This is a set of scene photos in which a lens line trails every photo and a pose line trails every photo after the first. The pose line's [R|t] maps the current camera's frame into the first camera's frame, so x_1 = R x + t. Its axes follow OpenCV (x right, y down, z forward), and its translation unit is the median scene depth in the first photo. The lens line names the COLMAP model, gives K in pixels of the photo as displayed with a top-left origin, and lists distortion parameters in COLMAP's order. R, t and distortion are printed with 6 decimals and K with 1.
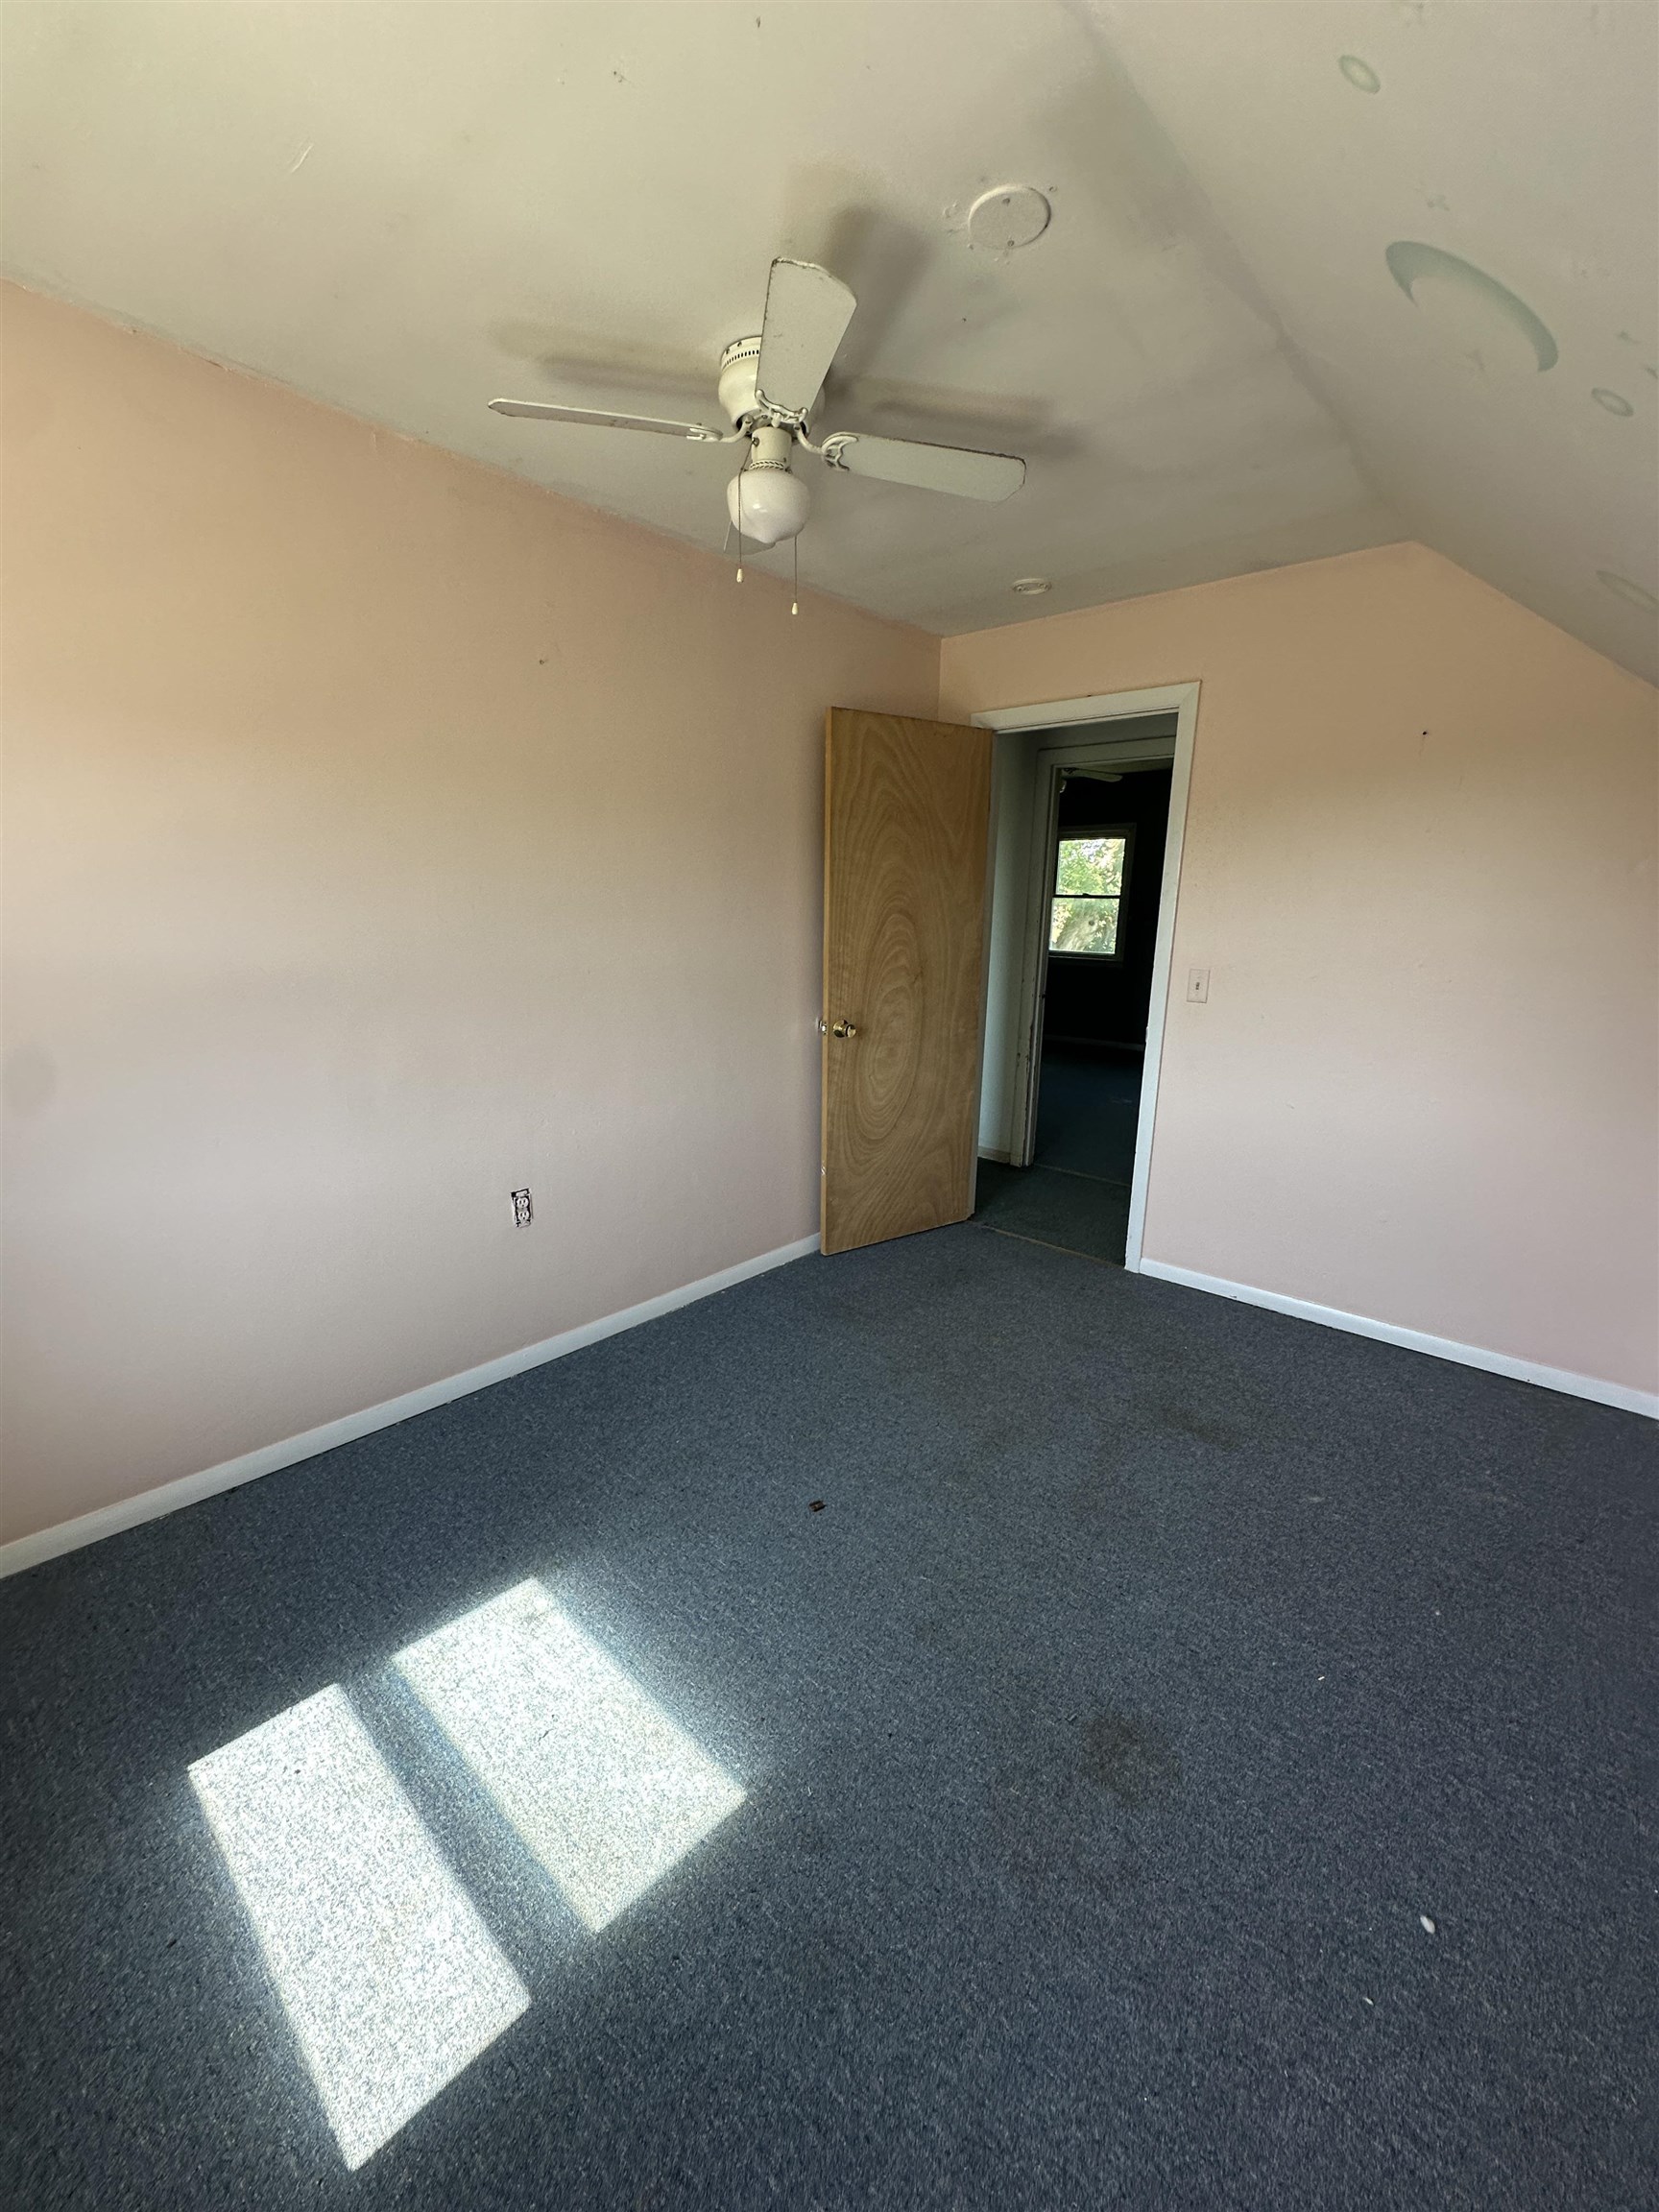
lens RADIAL K [[883.2, 0, 828.4], [0, 883.2, 1108.2], [0, 0, 1]] dist [-0.004393, 0.000595]
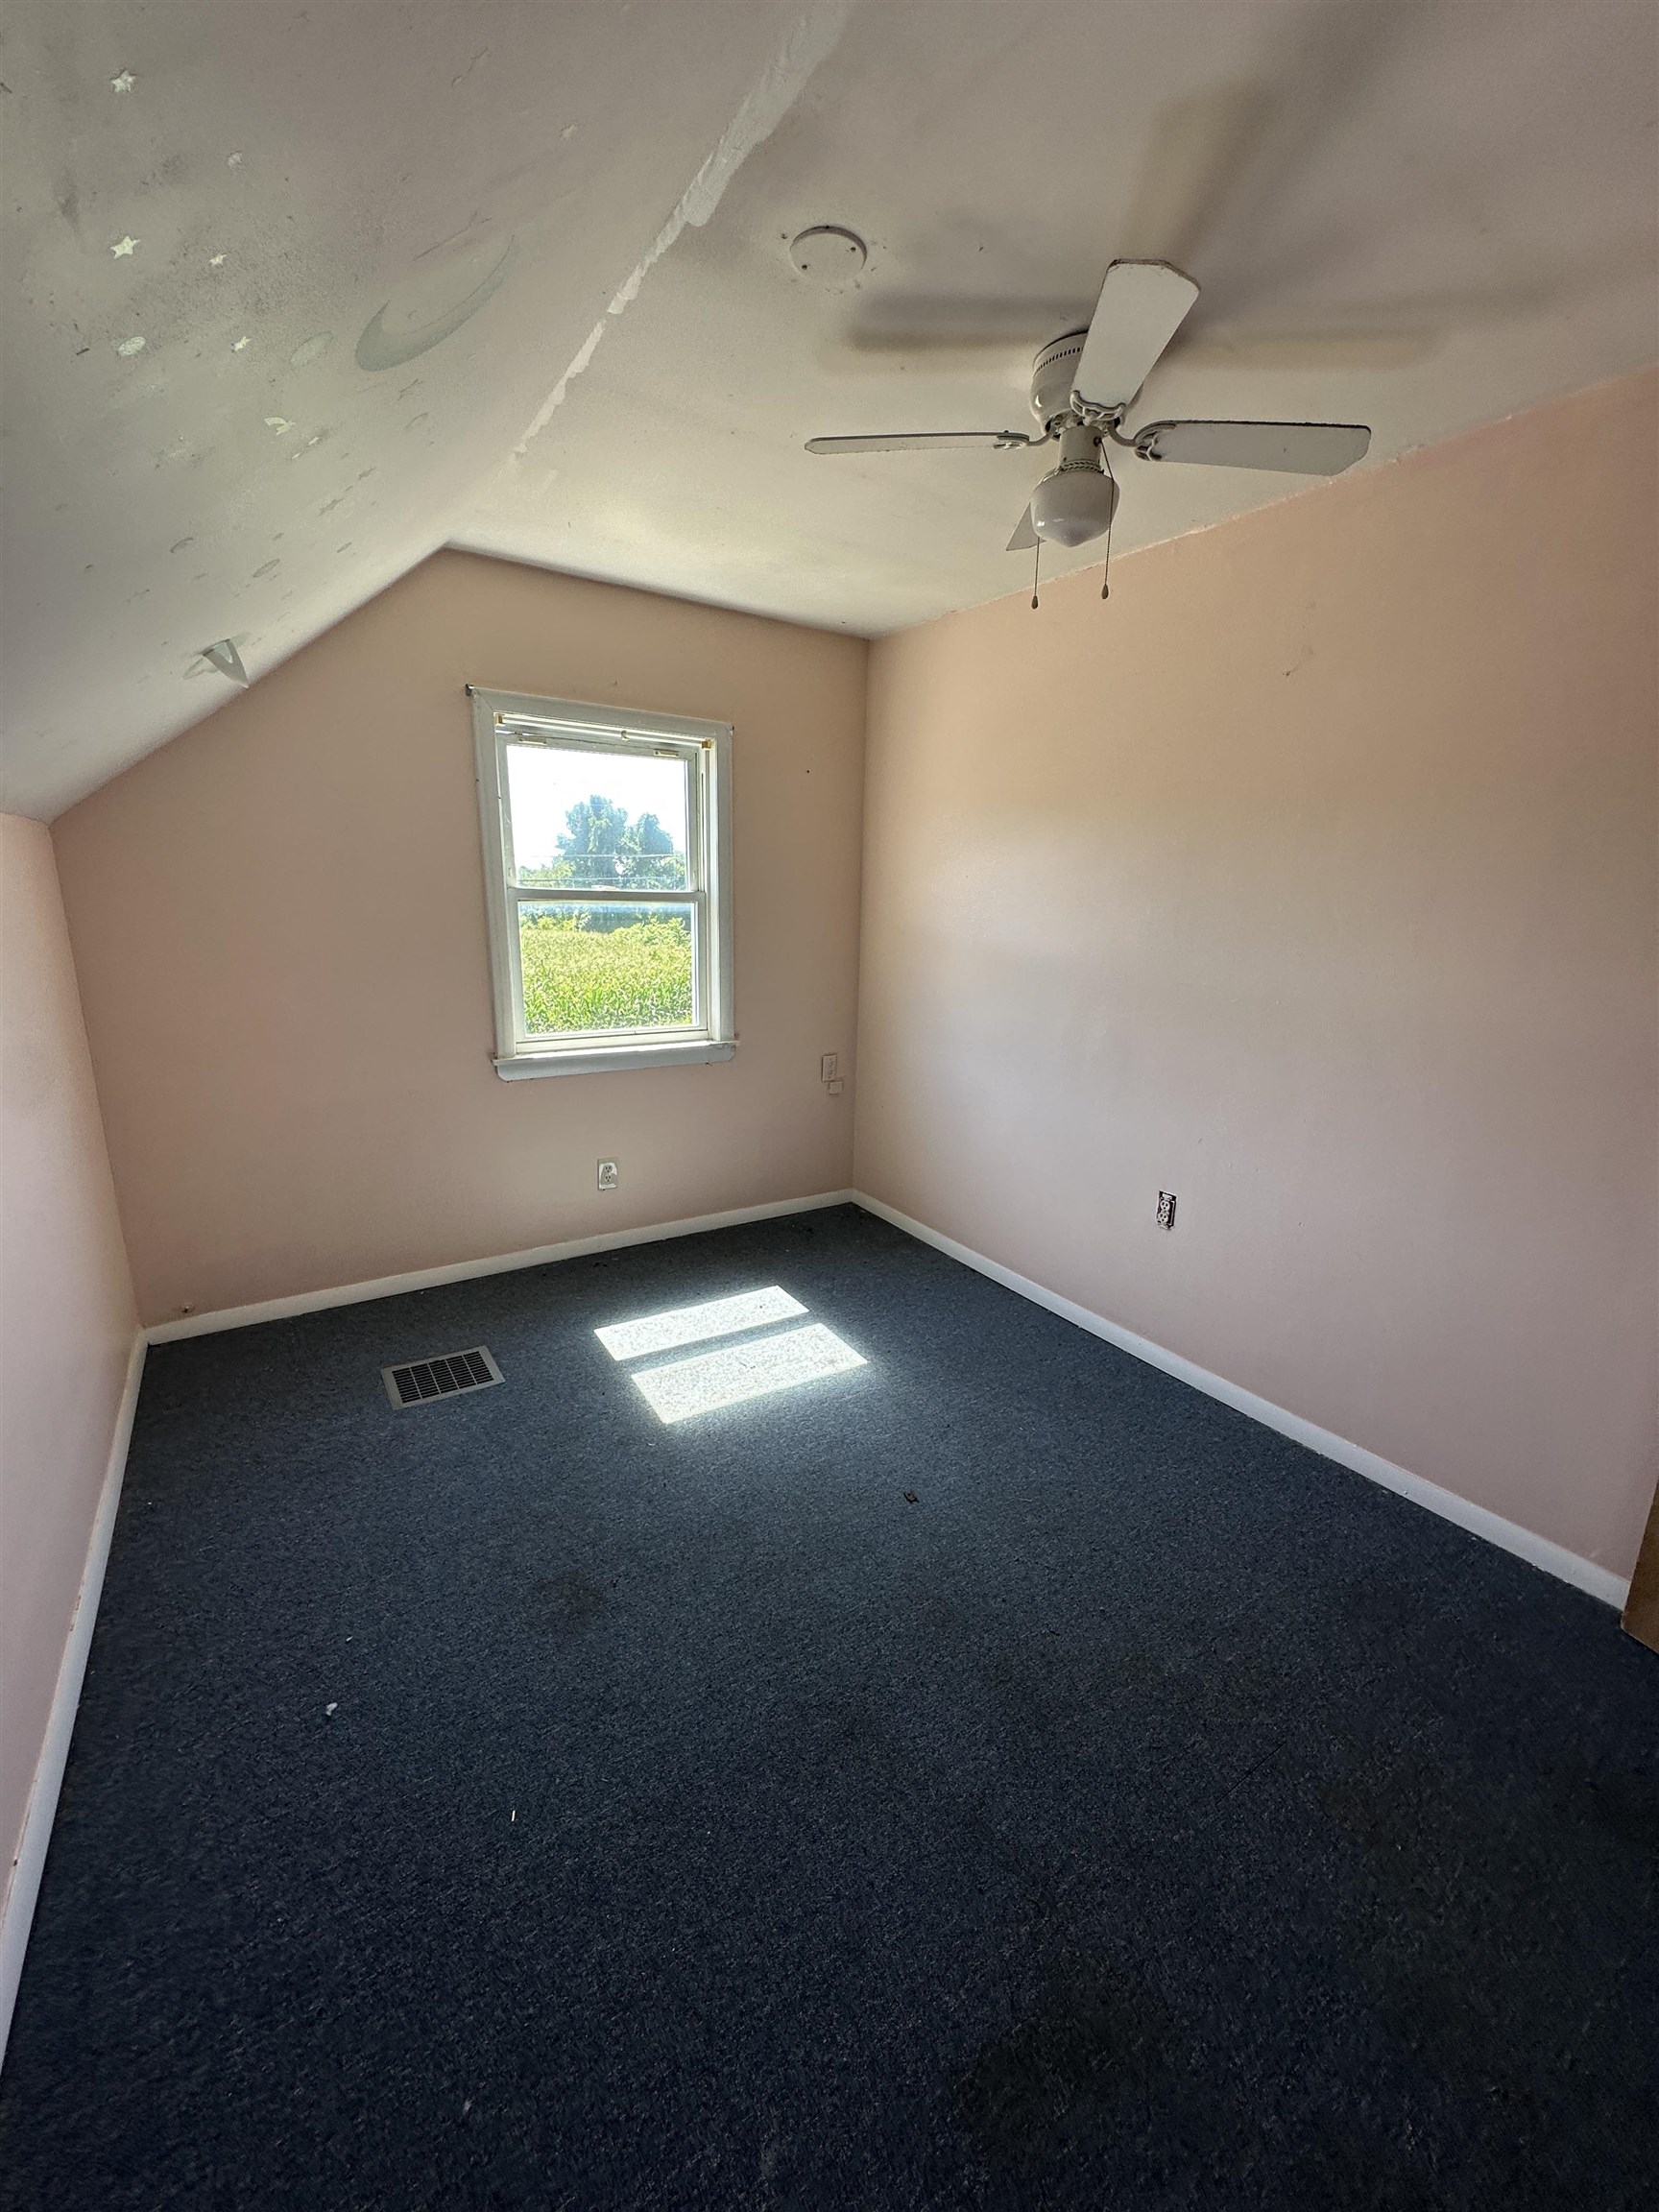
lens RADIAL K [[883.2, 0, 828.3], [0, 883.2, 1106.8], [0, 0, 1]] dist [-0.004393, 0.000595]
pose [[-0.253862, 0.202046, -0.945902, 1.221018], [-0.254095, 0.929660, 0.266771, -0.303895], [0.933268, 0.308073, -0.184667, 1.311991]]
